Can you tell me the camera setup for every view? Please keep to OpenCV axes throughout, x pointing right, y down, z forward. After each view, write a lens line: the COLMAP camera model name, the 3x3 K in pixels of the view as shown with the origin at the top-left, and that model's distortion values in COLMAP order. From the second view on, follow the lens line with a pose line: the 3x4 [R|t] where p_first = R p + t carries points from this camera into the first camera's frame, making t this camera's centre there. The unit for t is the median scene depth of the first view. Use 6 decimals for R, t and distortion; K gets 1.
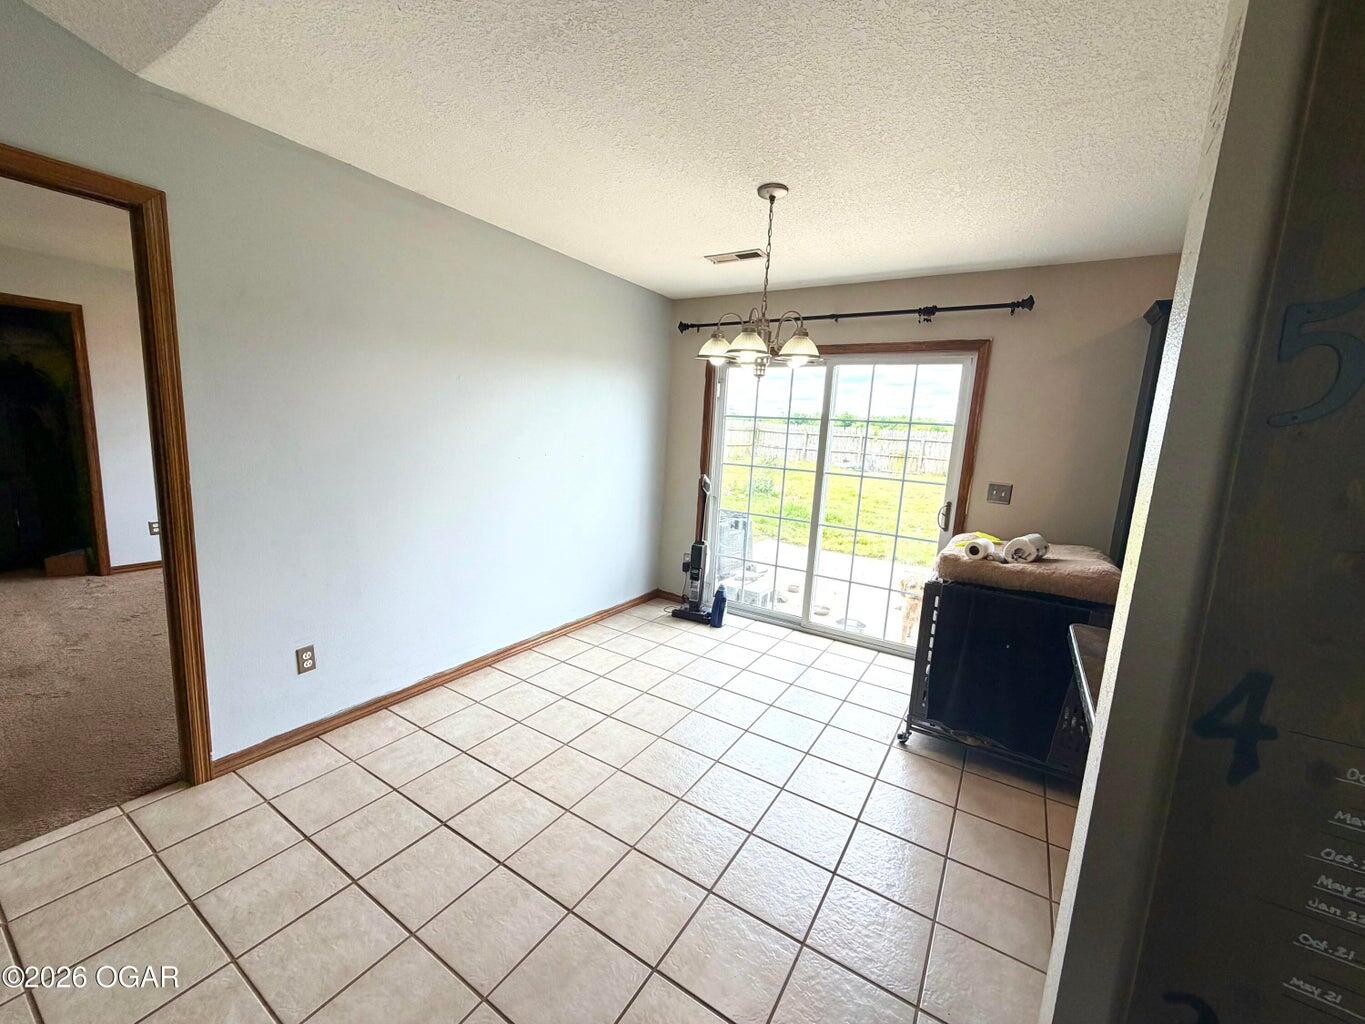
lens RADIAL K [[541.2, 0, 676.3], [0, 541.2, 509.3], [0, 0, 1]] dist [0.001292, 0.000058]
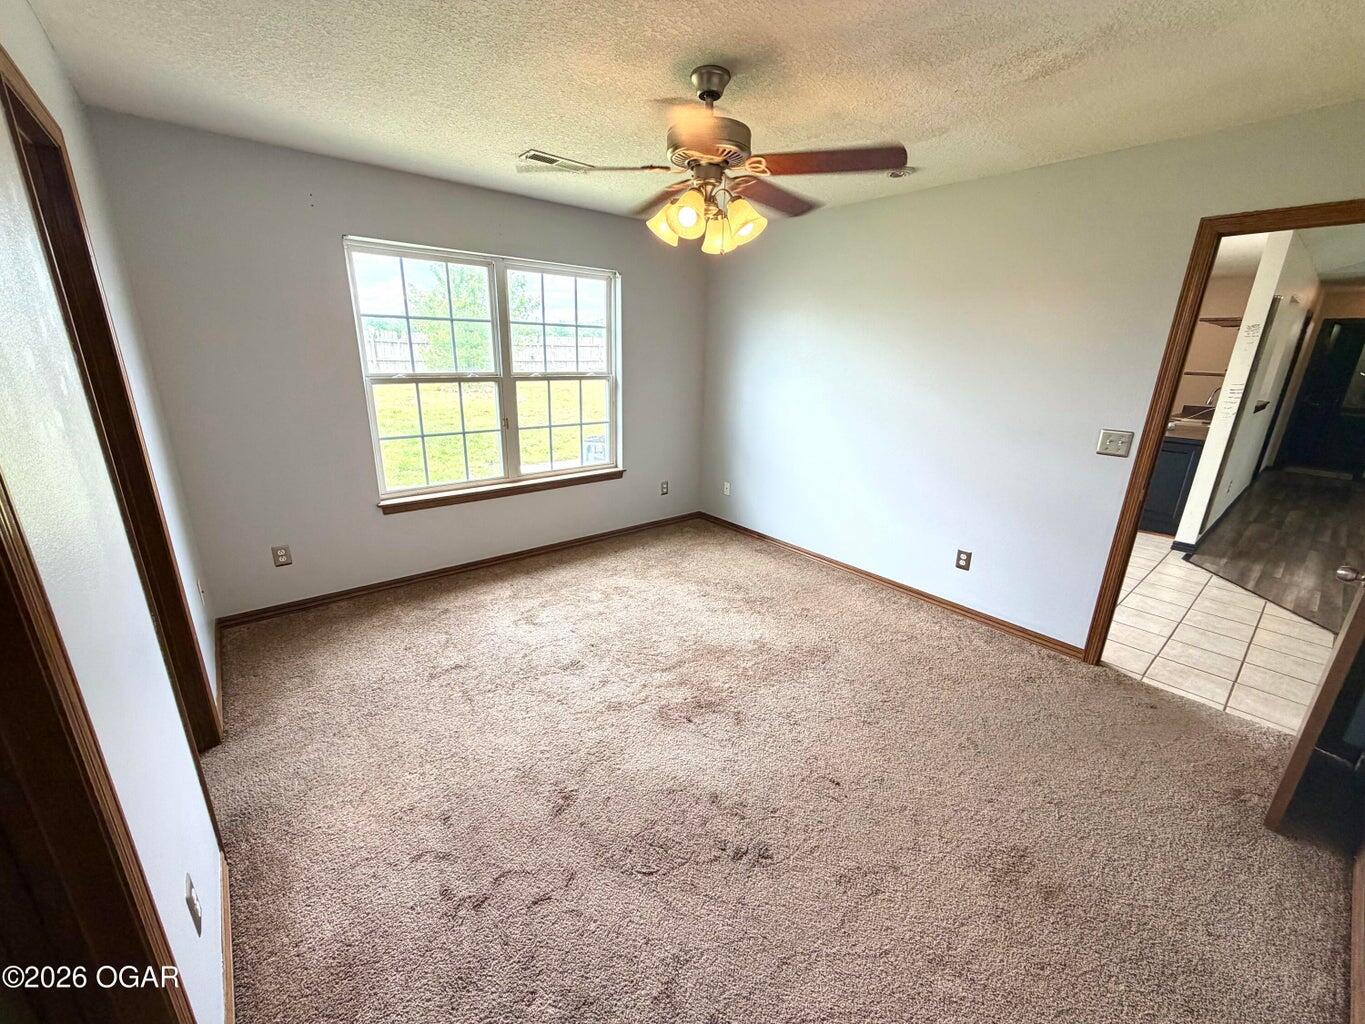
lens RADIAL K [[541.2, 0, 676.3], [0, 541.2, 509.3], [0, 0, 1]] dist [0.001292, 0.000058]
pose [[0.313805, -0.326657, 0.891528, -1.171660], [0.131191, 0.944868, 0.300023, -0.215838], [-0.940380, 0.022811, 0.339359, 0.764778]]
